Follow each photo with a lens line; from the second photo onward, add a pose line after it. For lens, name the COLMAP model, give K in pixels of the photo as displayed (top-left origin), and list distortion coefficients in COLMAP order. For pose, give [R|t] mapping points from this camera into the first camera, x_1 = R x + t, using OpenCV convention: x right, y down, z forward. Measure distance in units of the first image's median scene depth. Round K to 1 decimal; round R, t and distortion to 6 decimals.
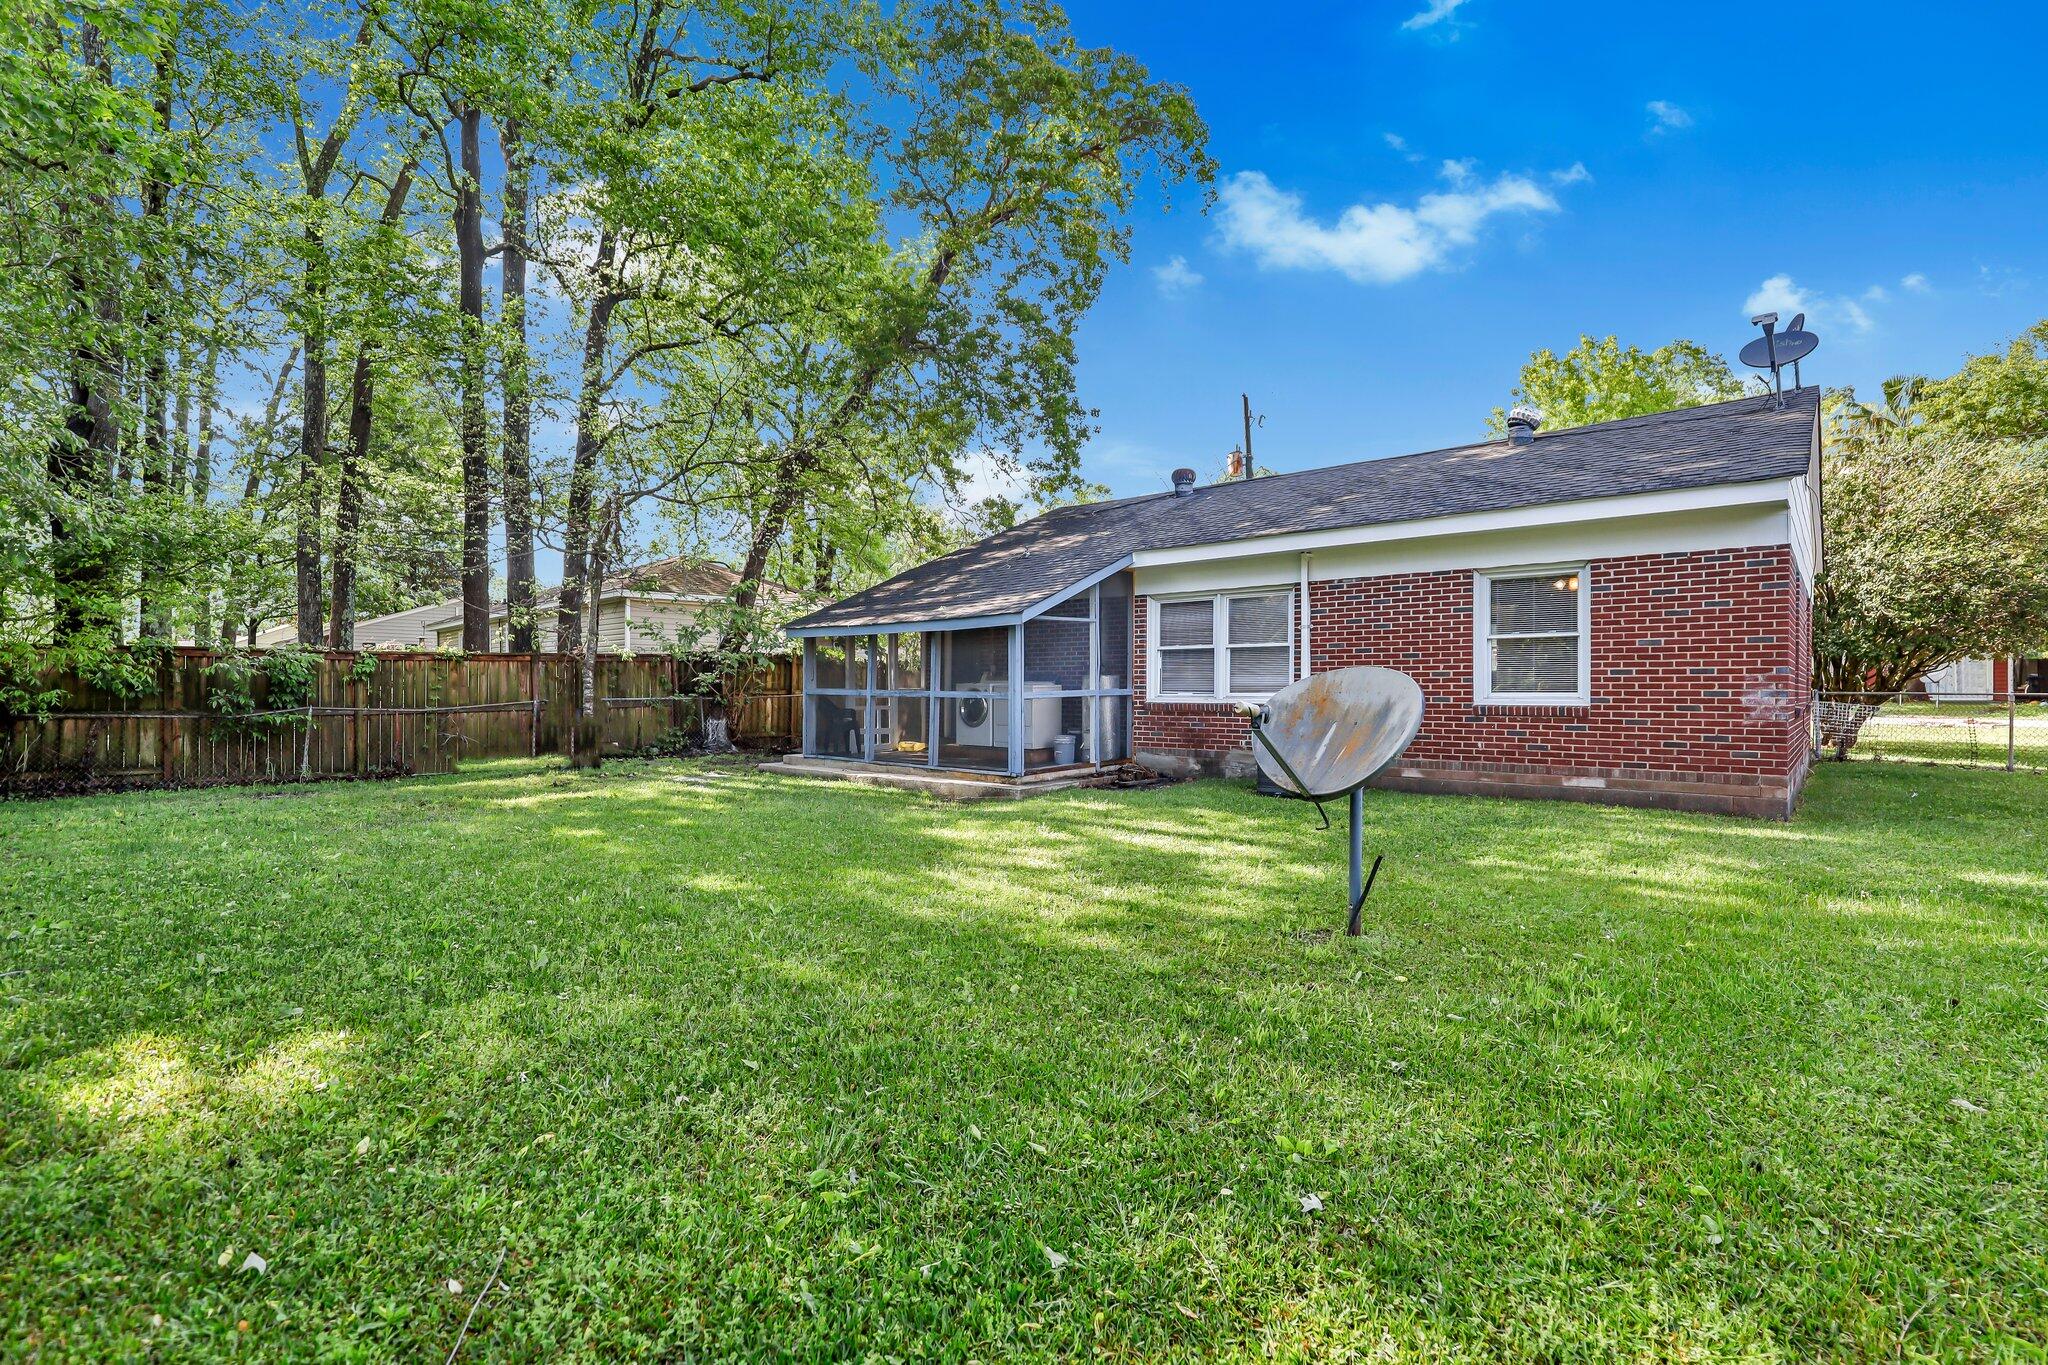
lens RADIAL K [[976.0, 0, 1023.2], [0, 976.0, 688.6], [0, 0, 1]] dist [-0.004416, -0.000584]
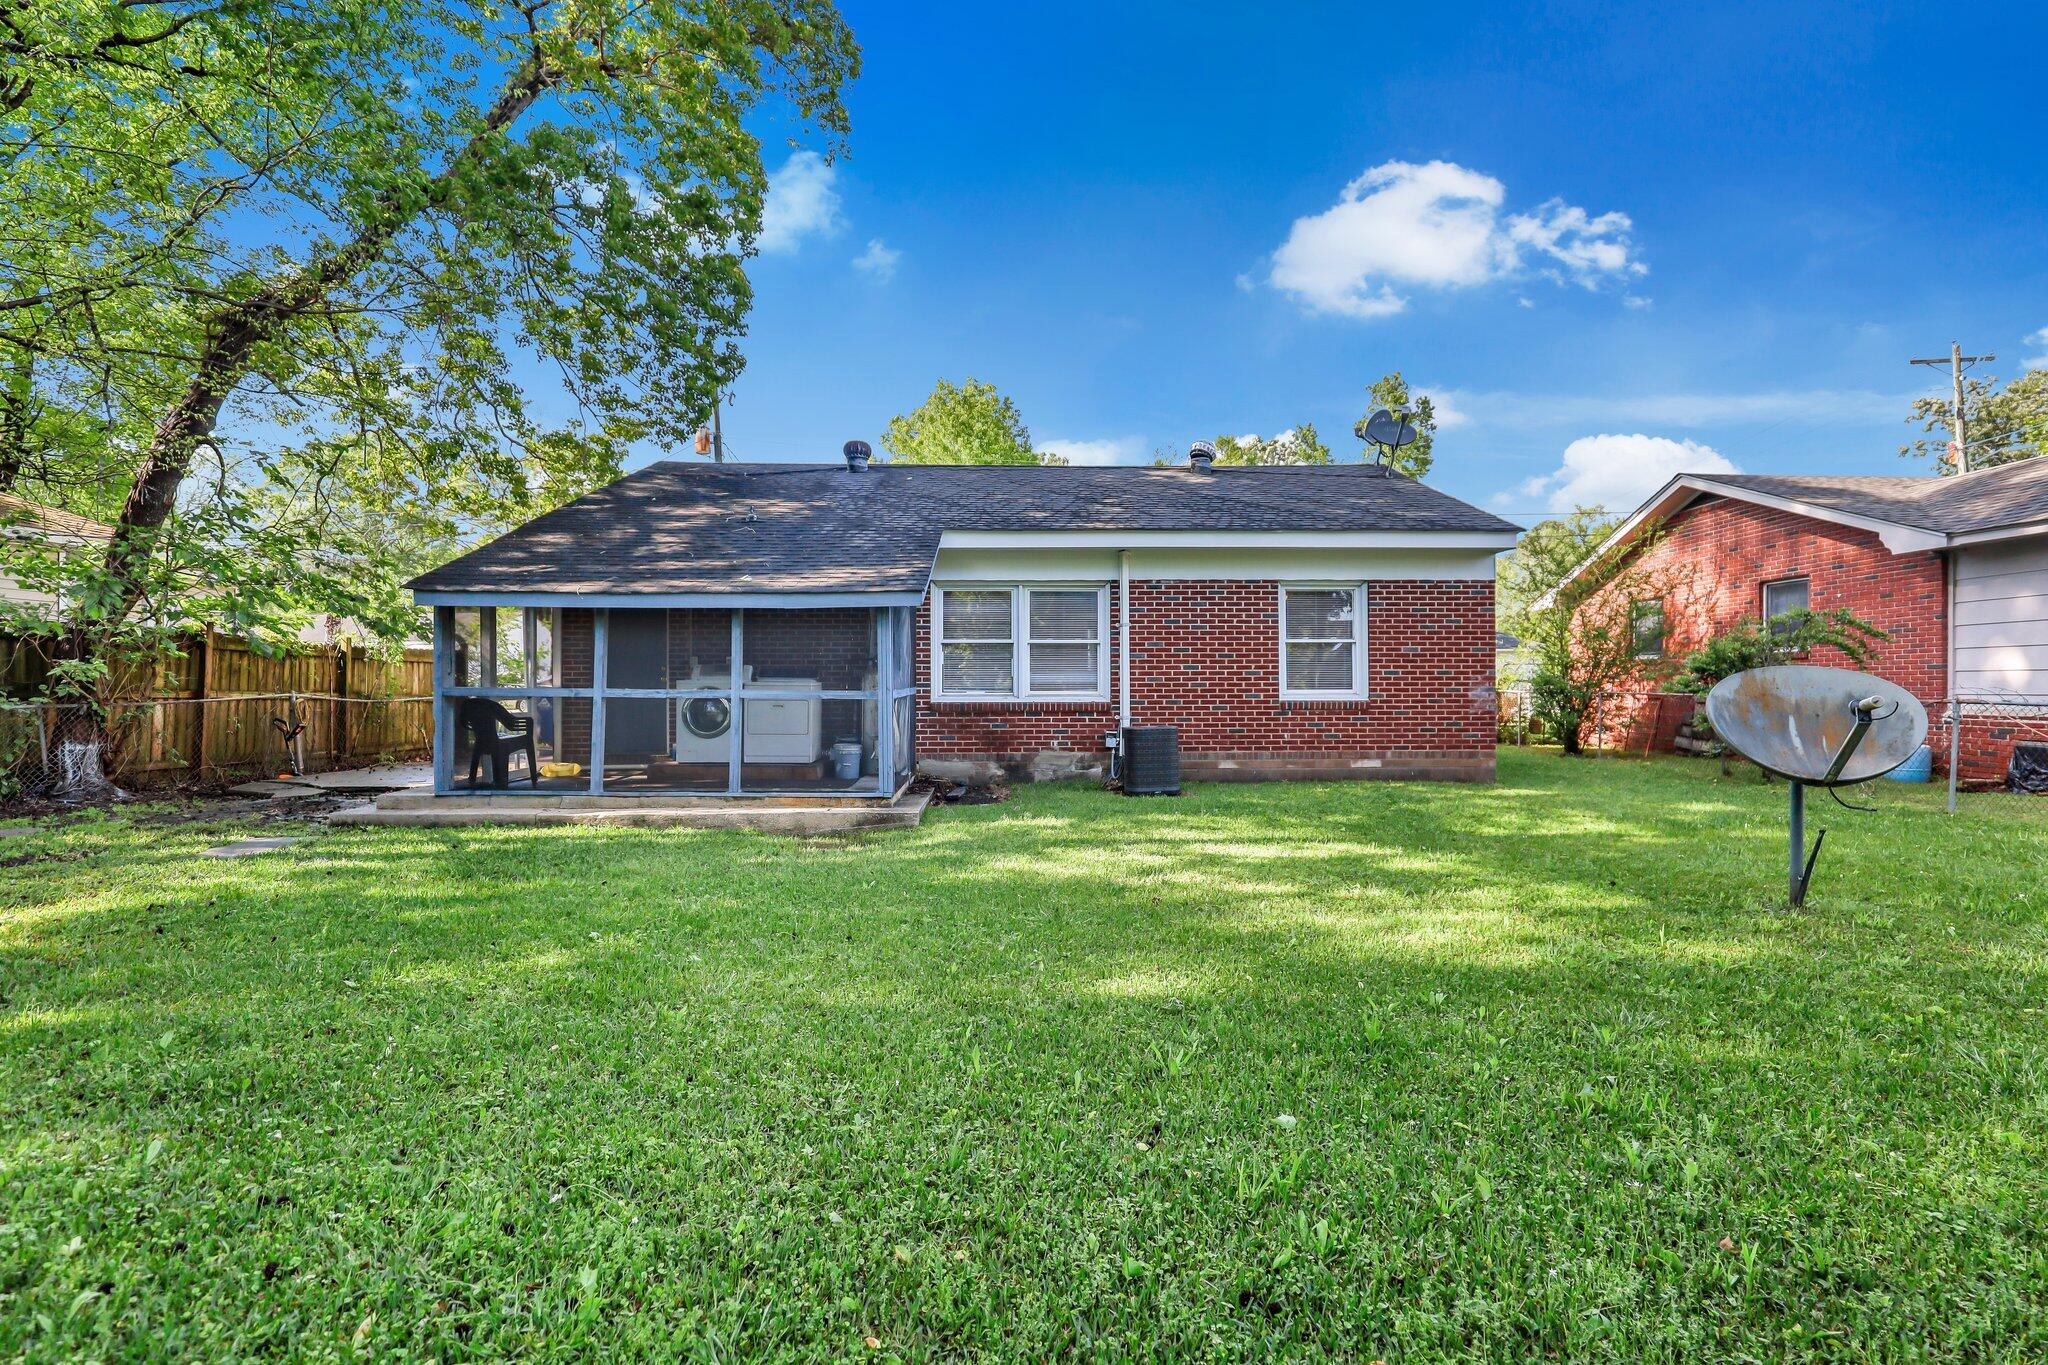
lens RADIAL K [[974.5, 0, 1024.2], [0, 974.5, 670.3], [0, 0, 1]] dist [0.002676, 0.000319]
pose [[0.723171, 0.011864, 0.690567, -0.437268], [0.001286, 0.999828, -0.018523, 0.001804], [-0.690668, 0.014283, 0.723031, 0.321225]]
